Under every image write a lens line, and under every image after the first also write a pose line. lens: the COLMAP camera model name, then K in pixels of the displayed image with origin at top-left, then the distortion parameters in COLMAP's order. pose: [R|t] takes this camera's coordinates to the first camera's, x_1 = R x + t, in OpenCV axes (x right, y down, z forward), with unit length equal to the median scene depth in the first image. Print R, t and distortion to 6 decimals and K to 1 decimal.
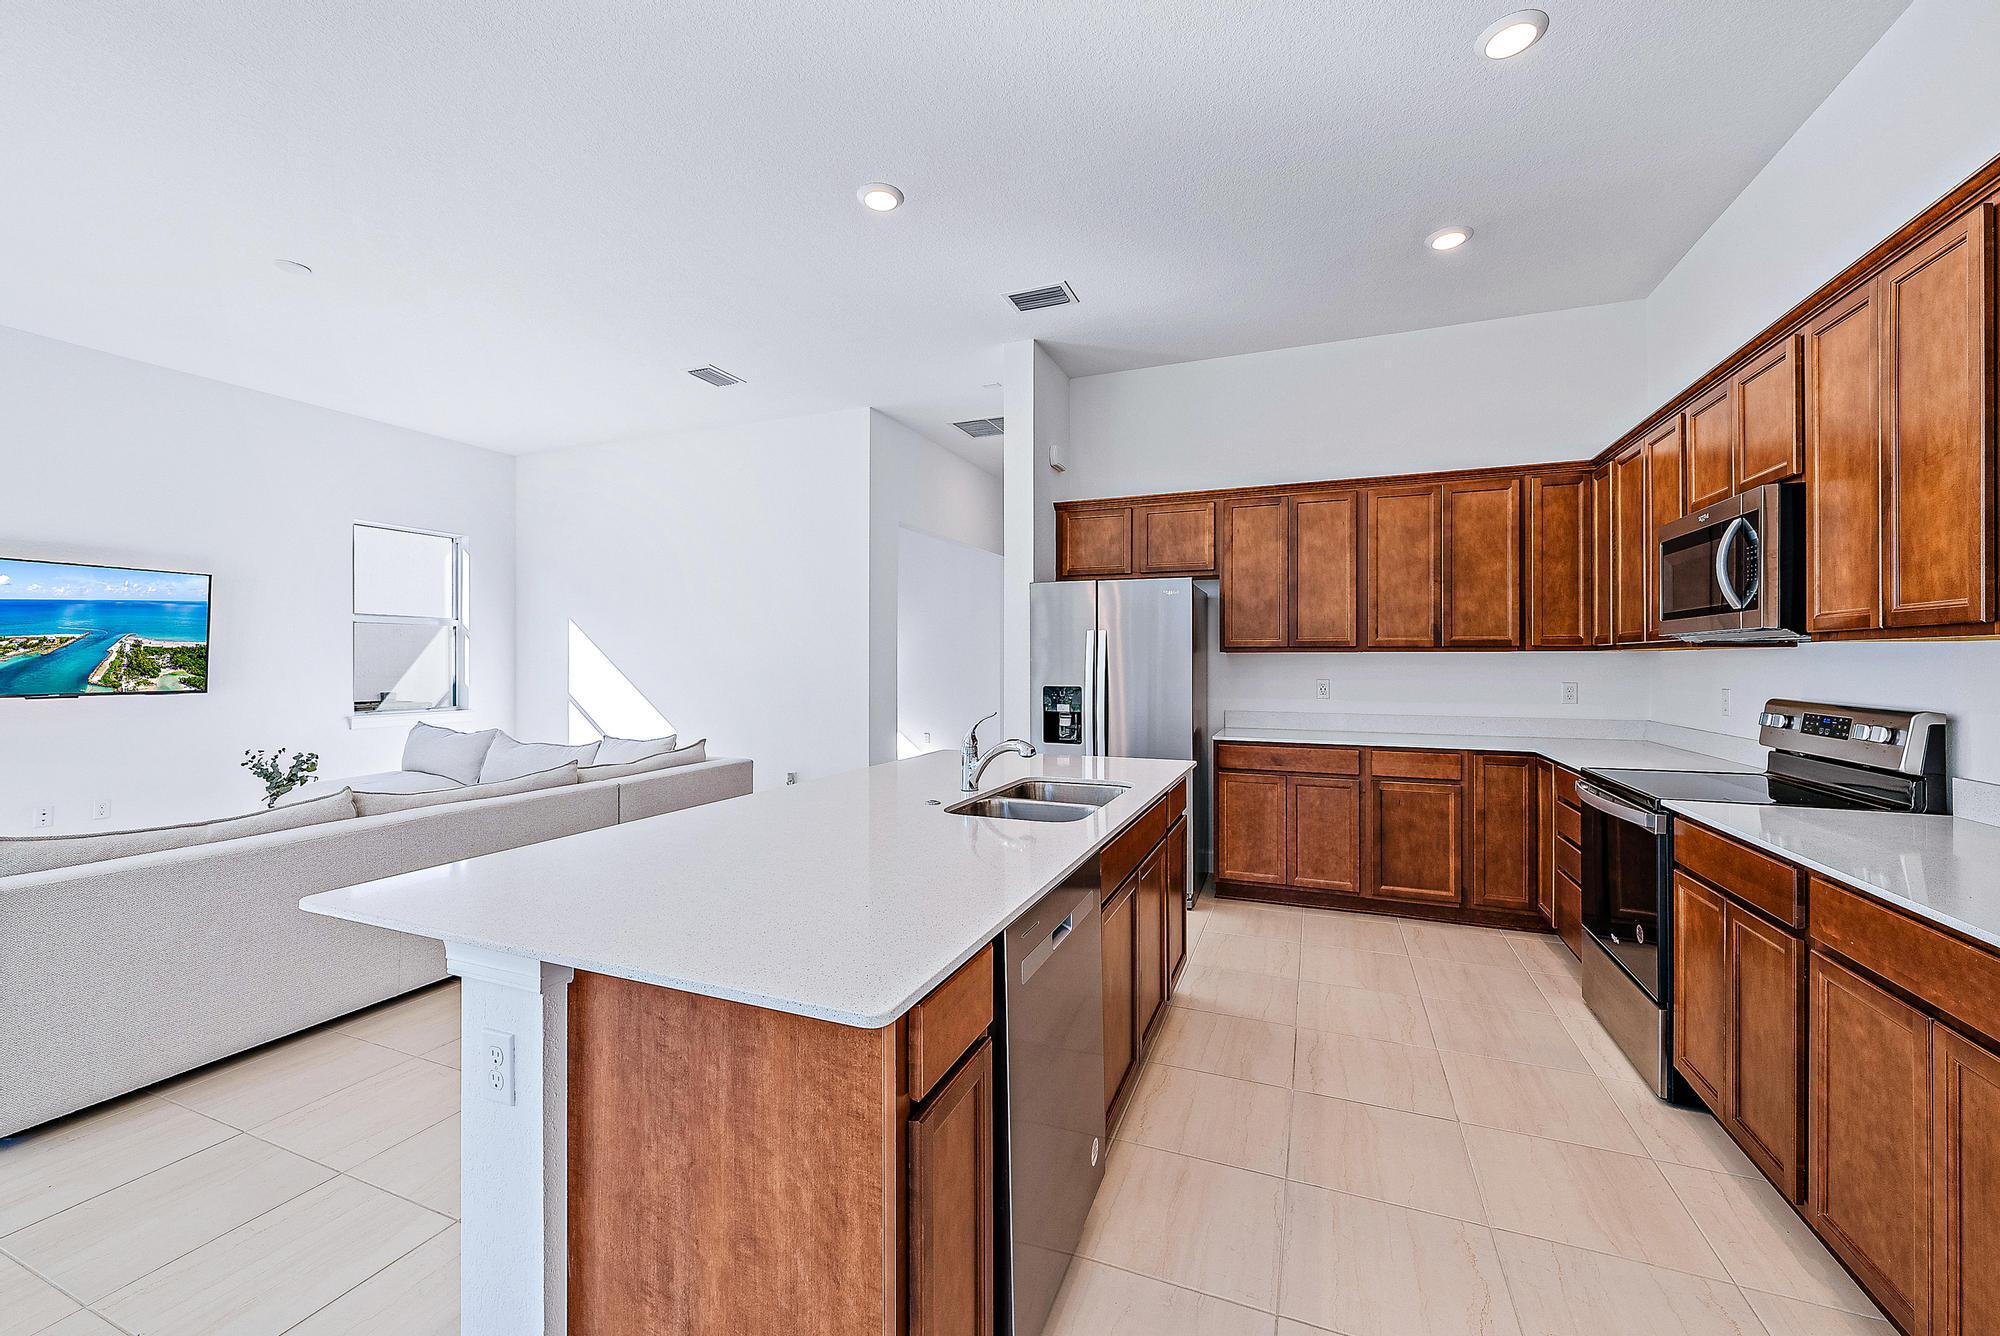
lens RADIAL K [[785.6, 0, 997.3], [0, 785.6, 660.6], [0, 0, 1]] dist [0.002404, 0.000001]
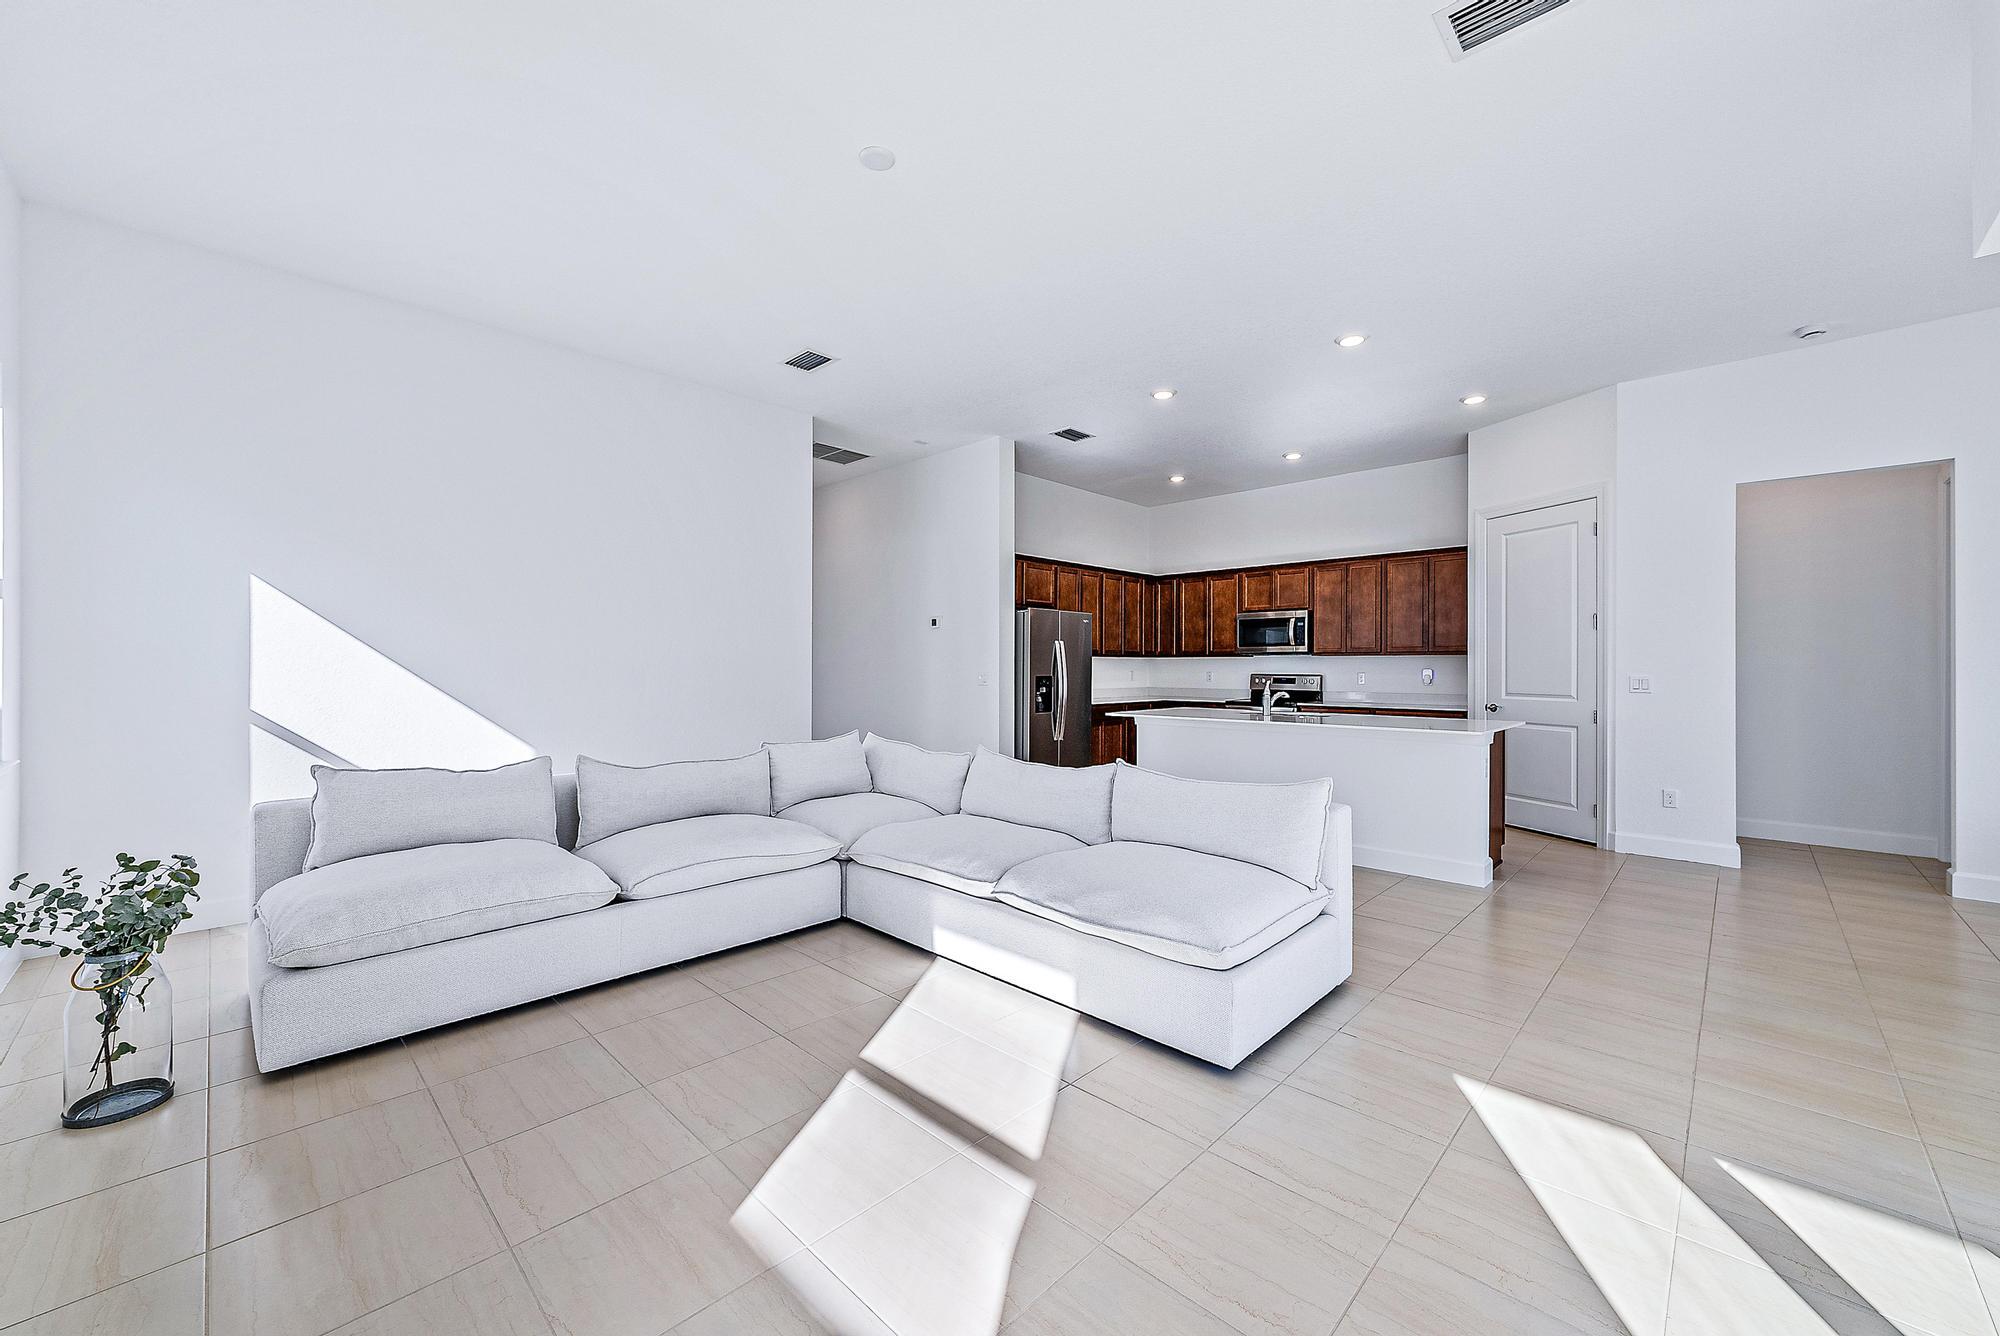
lens RADIAL K [[785.6, 0, 993.1], [0, 785.6, 672.9], [0, 0, 1]] dist [0.002404, 0.000001]
pose [[0.367177, -0.005238, 0.930136, -1.509643], [-0.002712, 0.999974, 0.006701, 0.018489], [-0.930147, -0.004983, 0.367154, 0.557744]]
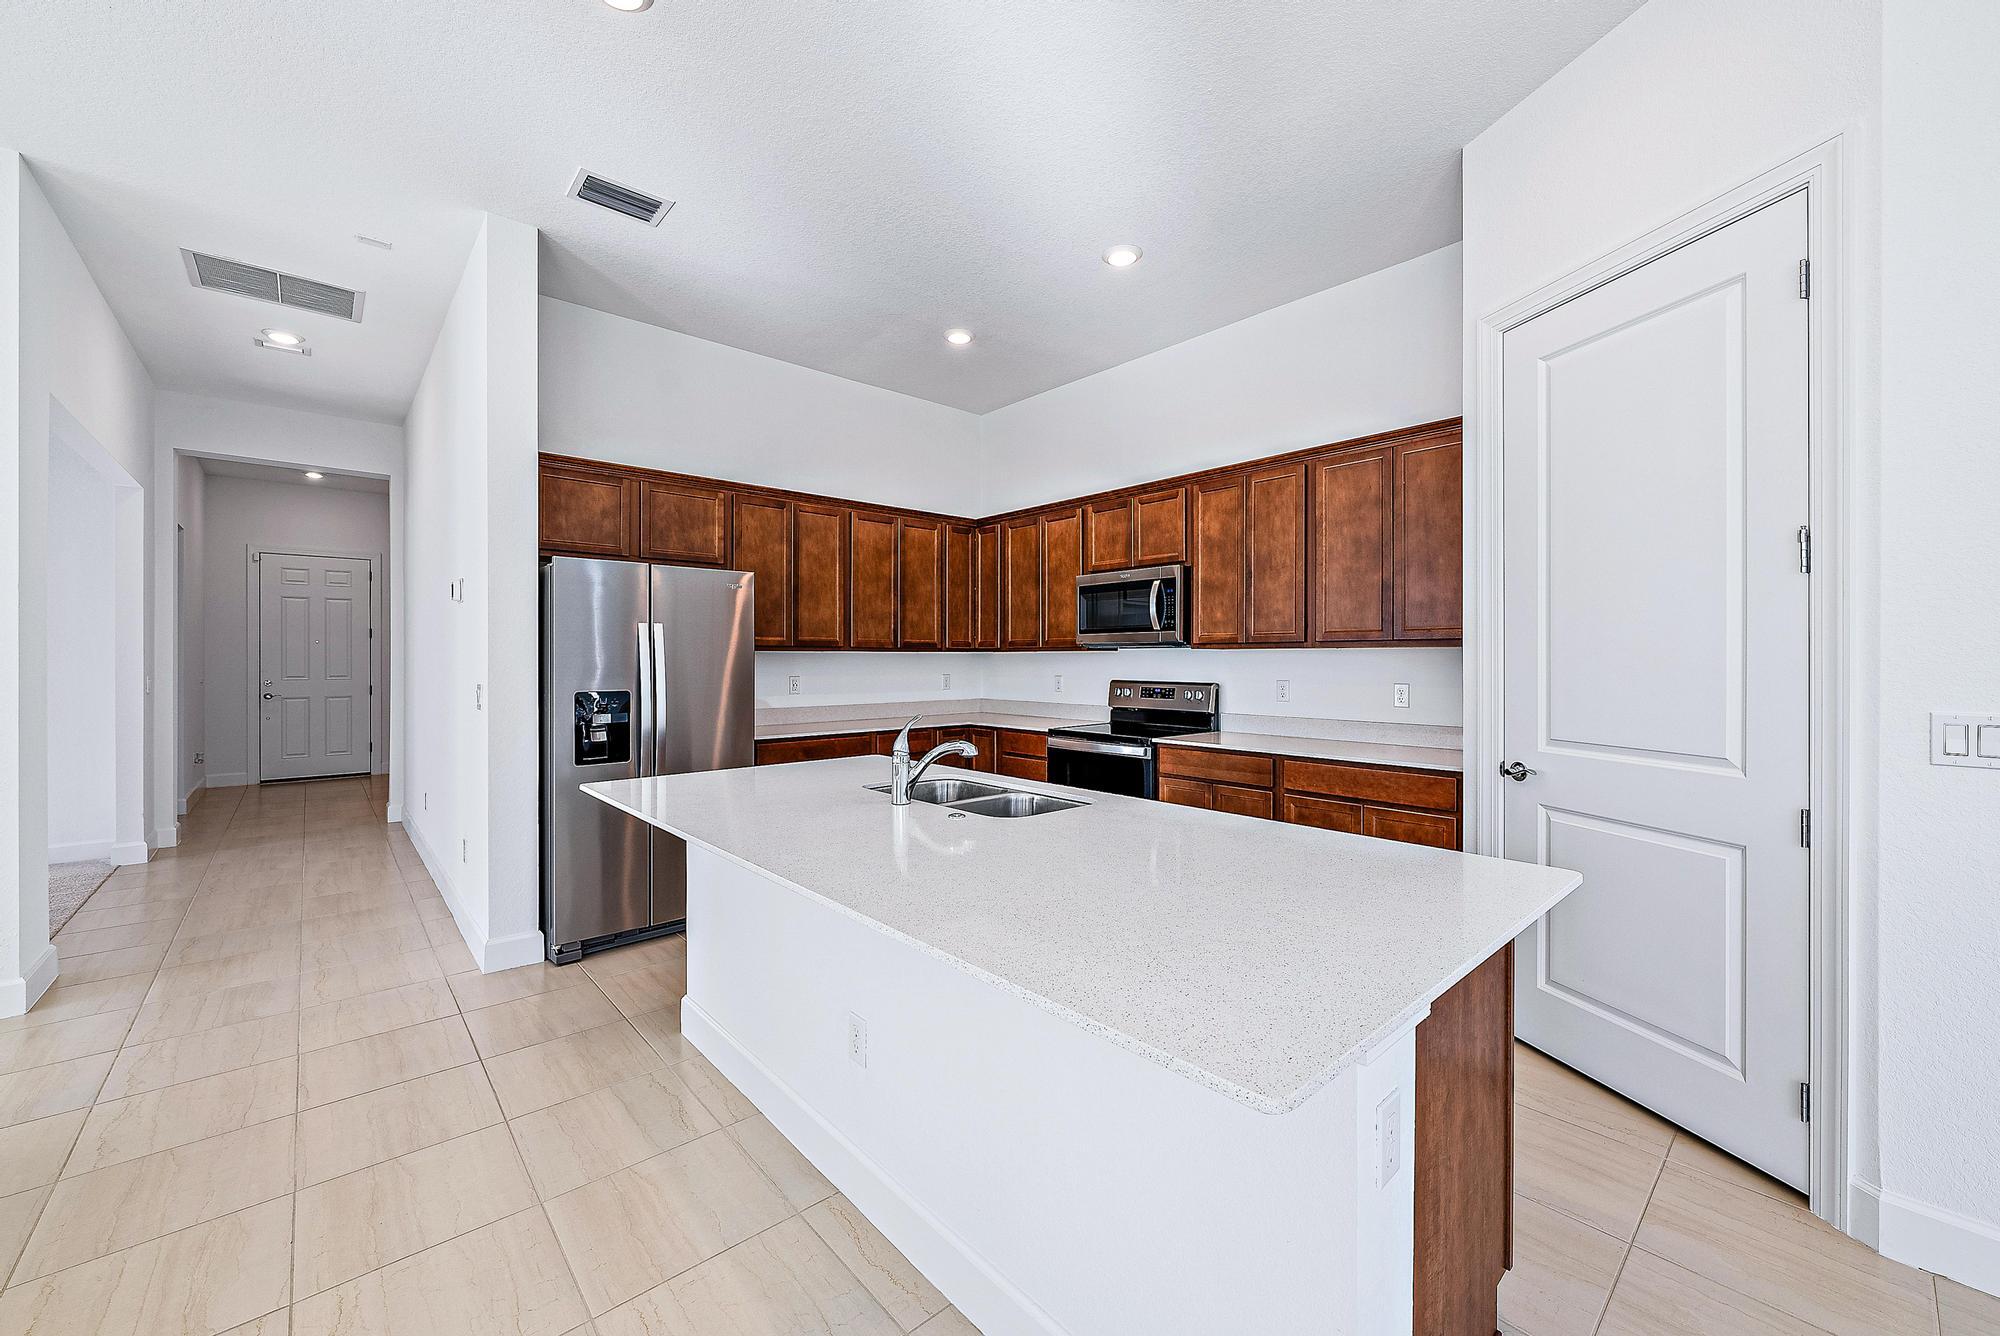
lens RADIAL K [[785.6, 0, 997.8], [0, 785.6, 664.1], [0, 0, 1]] dist [0.002404, 0.000001]
pose [[0.435284, -0.007178, 0.900265, -0.493238], [0.000711, 0.999971, 0.007629, -0.000902], [-0.900293, -0.002680, 0.435276, 0.316461]]
